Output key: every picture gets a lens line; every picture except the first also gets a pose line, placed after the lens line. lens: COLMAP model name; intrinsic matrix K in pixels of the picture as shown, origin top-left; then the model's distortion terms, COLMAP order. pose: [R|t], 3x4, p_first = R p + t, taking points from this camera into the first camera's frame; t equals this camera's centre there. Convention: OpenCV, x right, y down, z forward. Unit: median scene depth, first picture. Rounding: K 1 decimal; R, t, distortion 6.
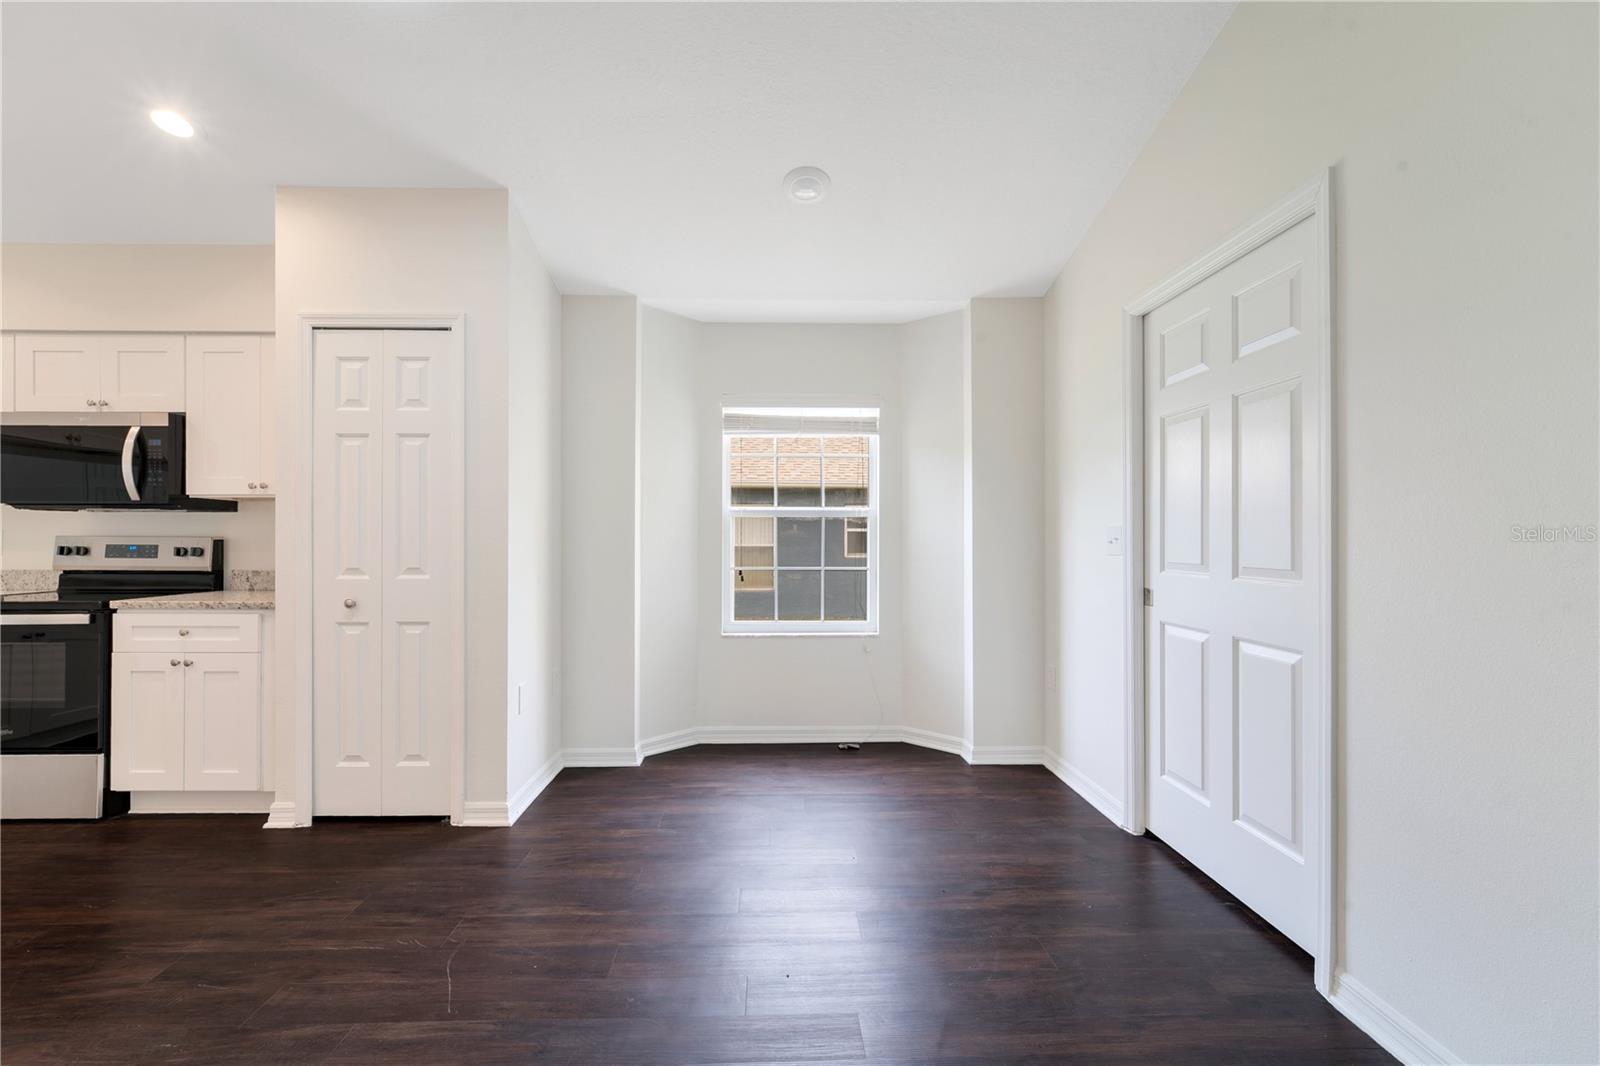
lens RADIAL K [[695.1, 0, 807.3], [0, 695.1, 536.9], [0, 0, 1]] dist [-0.001050, 0.000027]
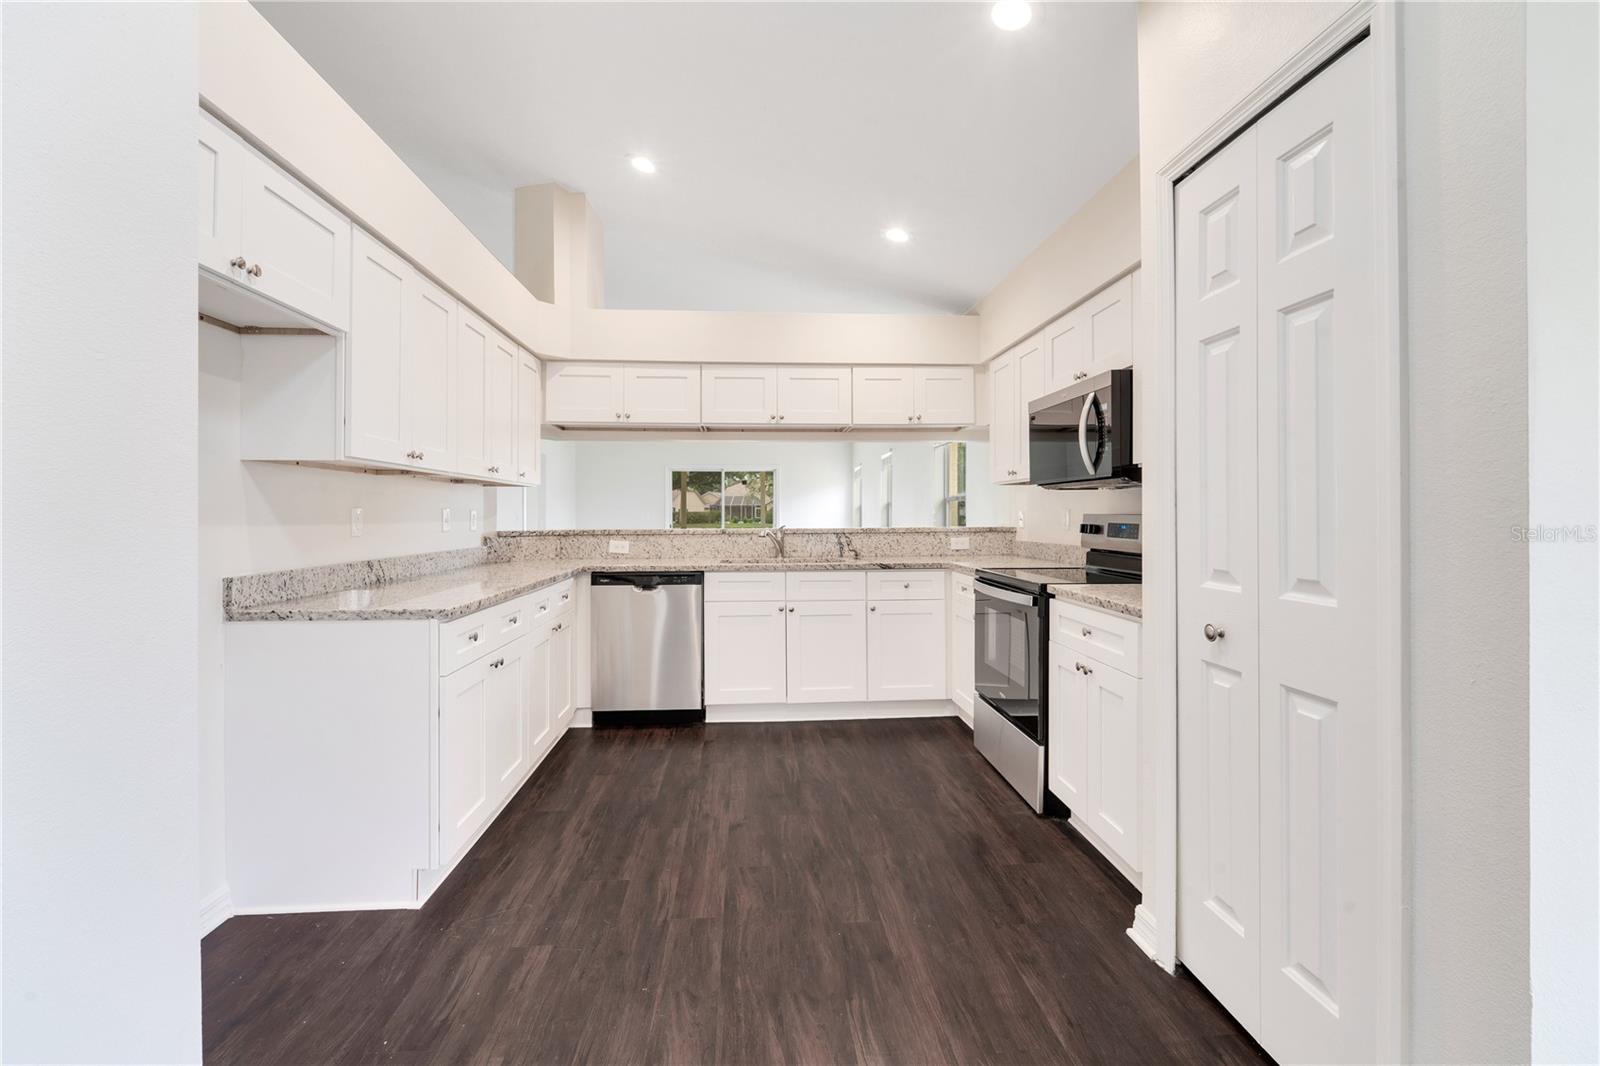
lens RADIAL K [[677.6, 0, 775.8], [0, 677.6, 517.8], [0, 0, 1]] dist [-0.001768, 0.000100]
pose [[0.030194, 0.003346, -0.999538, -0.109310], [0.002645, 0.999991, 0.003427, -0.000841], [0.999541, -0.002747, 0.030185, 0.603674]]
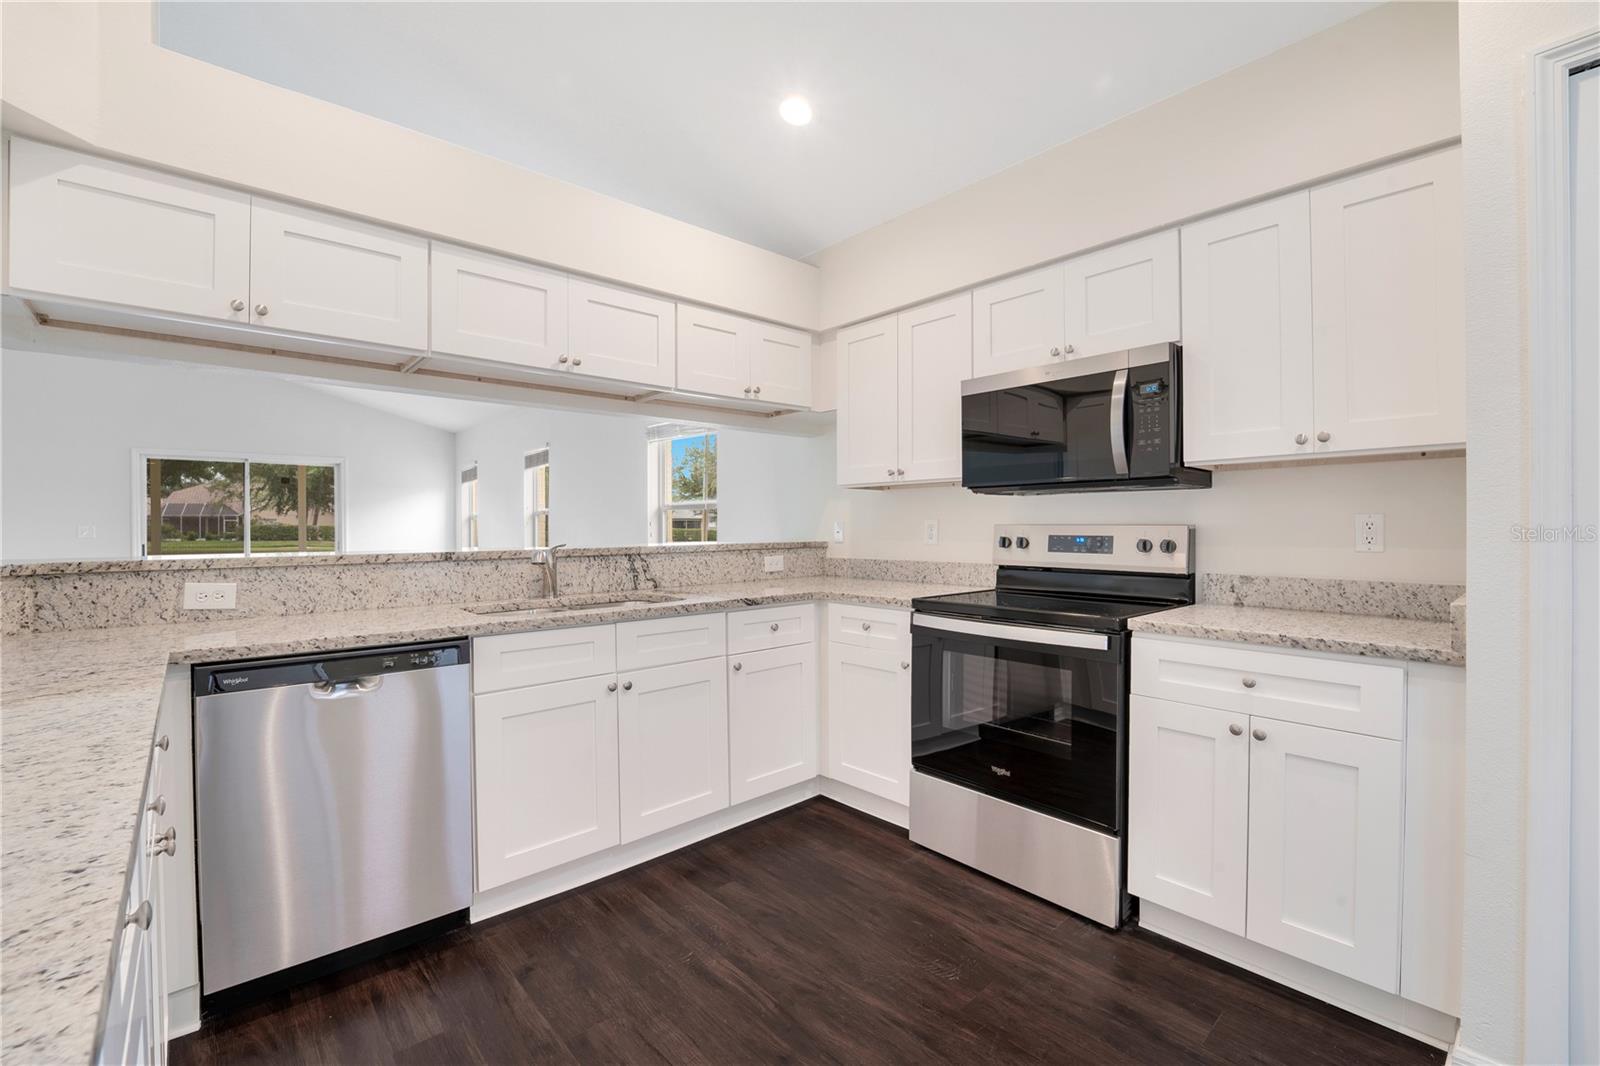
lens RADIAL K [[697.8, 0, 800.0], [0, 697.8, 533.0], [0, 0, 1]] dist [-0.023960, 0.000064]
pose [[0.648164, 0.002978, -0.761495, -0.686383], [0.004983, 0.999954, 0.008152, 0.000685], [0.761484, -0.009078, 0.648120, 0.308458]]
